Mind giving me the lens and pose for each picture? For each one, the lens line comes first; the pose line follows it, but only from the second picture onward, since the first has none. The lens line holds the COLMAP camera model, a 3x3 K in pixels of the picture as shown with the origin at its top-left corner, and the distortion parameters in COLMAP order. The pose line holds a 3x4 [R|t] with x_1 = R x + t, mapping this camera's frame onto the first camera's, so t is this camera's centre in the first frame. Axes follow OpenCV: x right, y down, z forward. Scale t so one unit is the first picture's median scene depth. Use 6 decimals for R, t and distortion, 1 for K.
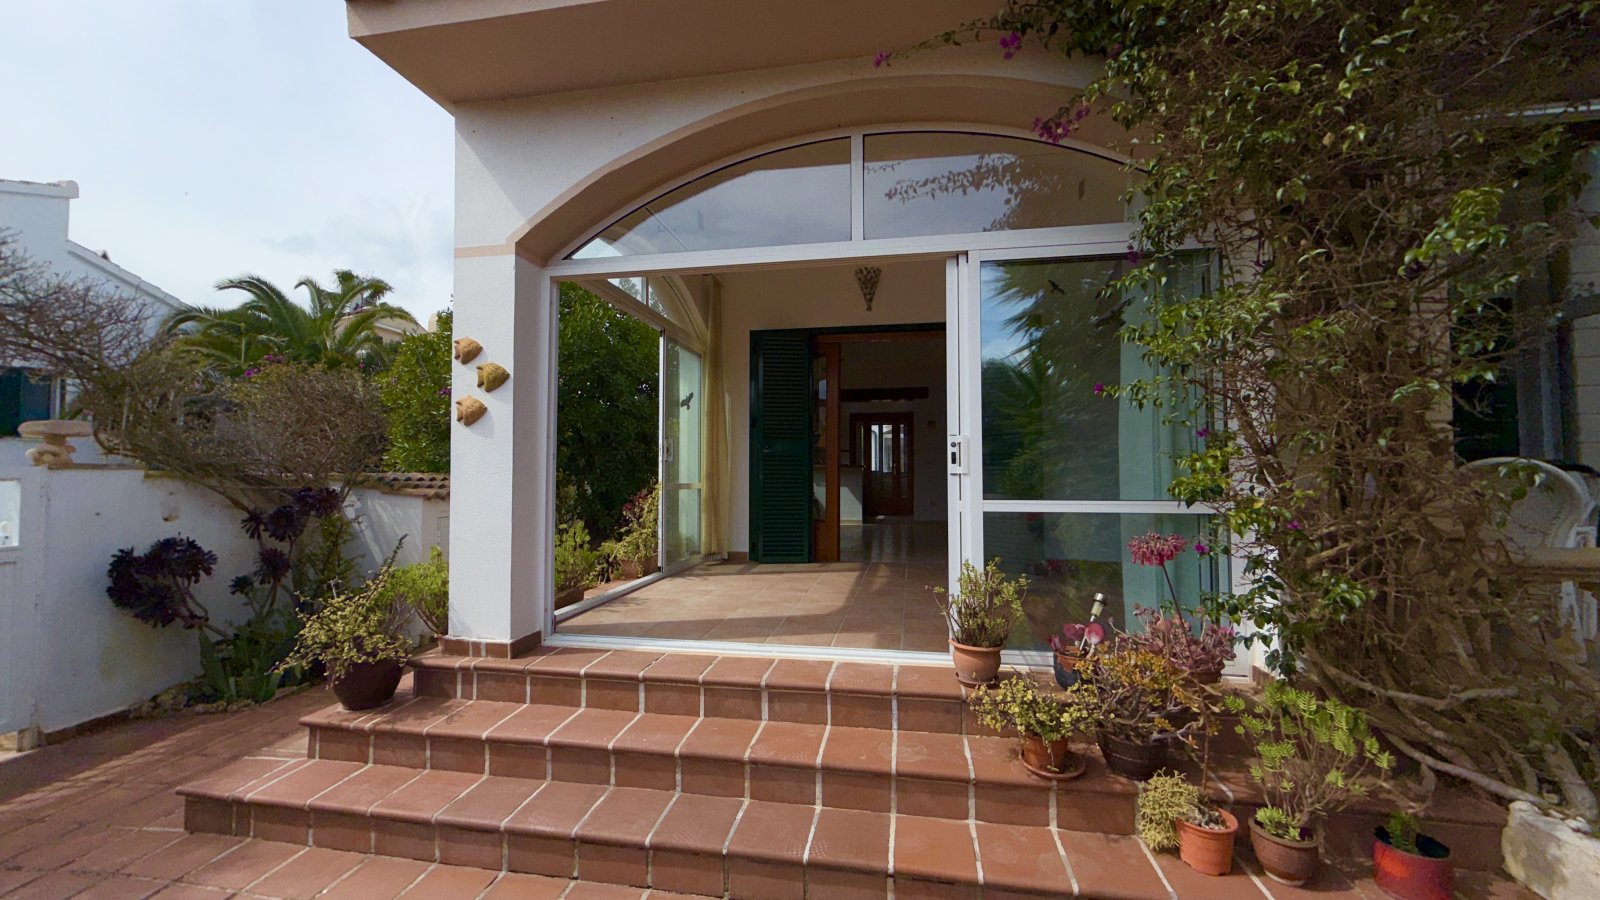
lens RADIAL K [[633.3, 0, 793.1], [0, 633.3, 450.0], [0, 0, 1]] dist [-0.001476, -0.000056]
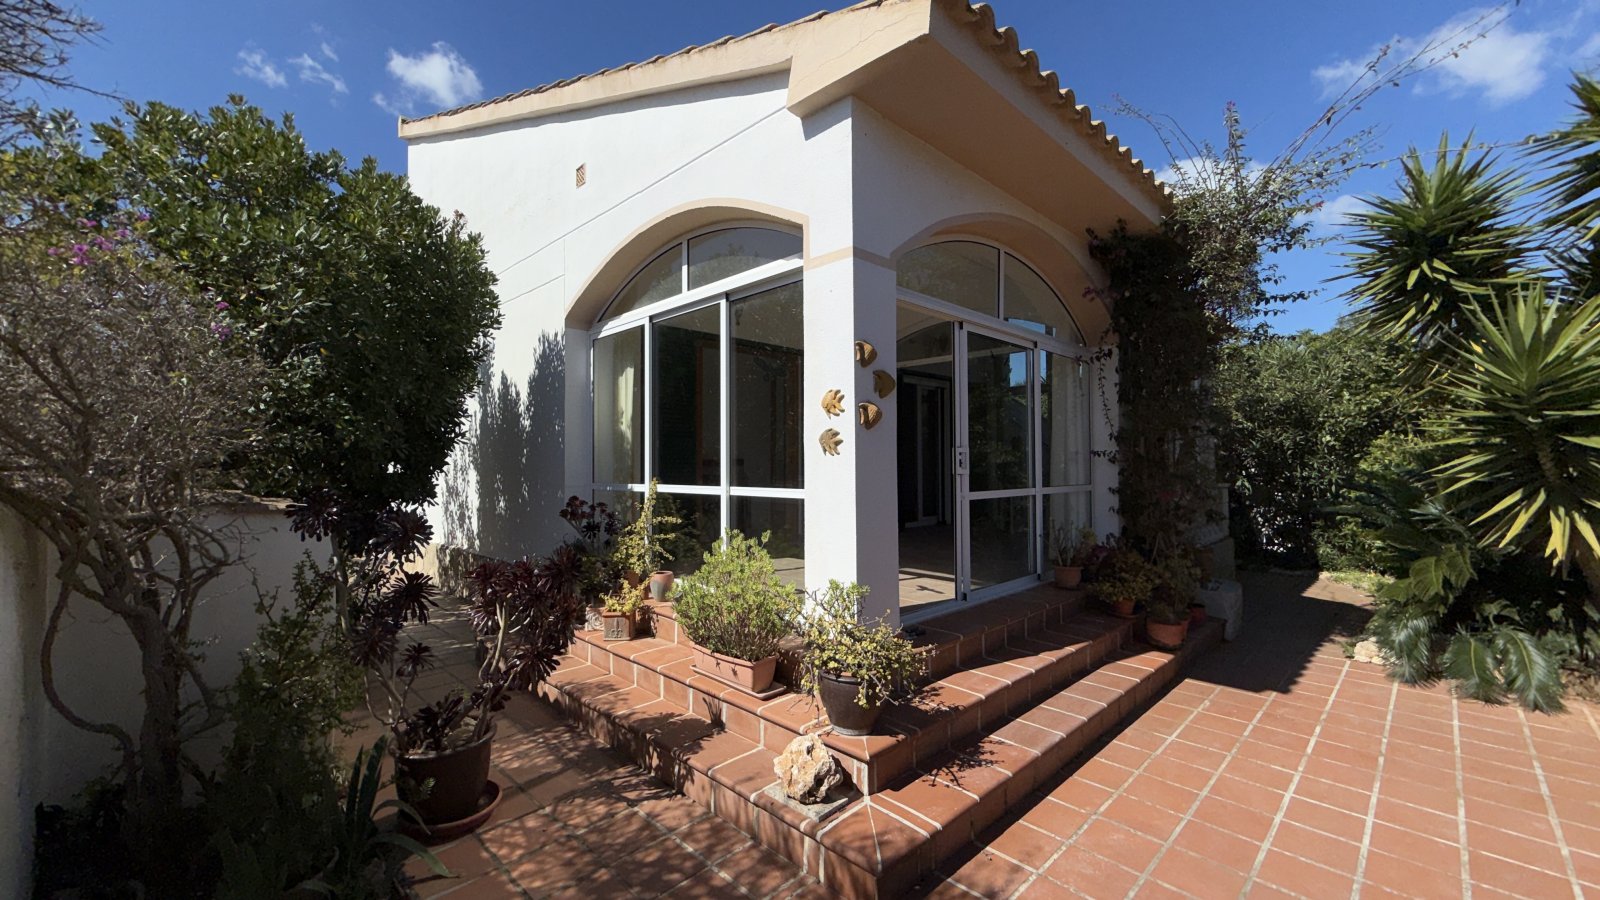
lens RADIAL K [[627.3, 0, 797.6], [0, 627.3, 454.6], [0, 0, 1]] dist [-0.000069, -0.000008]
pose [[0.576827, 0.012591, 0.816769, -1.451308], [-0.028293, 0.999589, 0.004572, -0.001120], [-0.816376, -0.025747, 0.576947, 0.536739]]
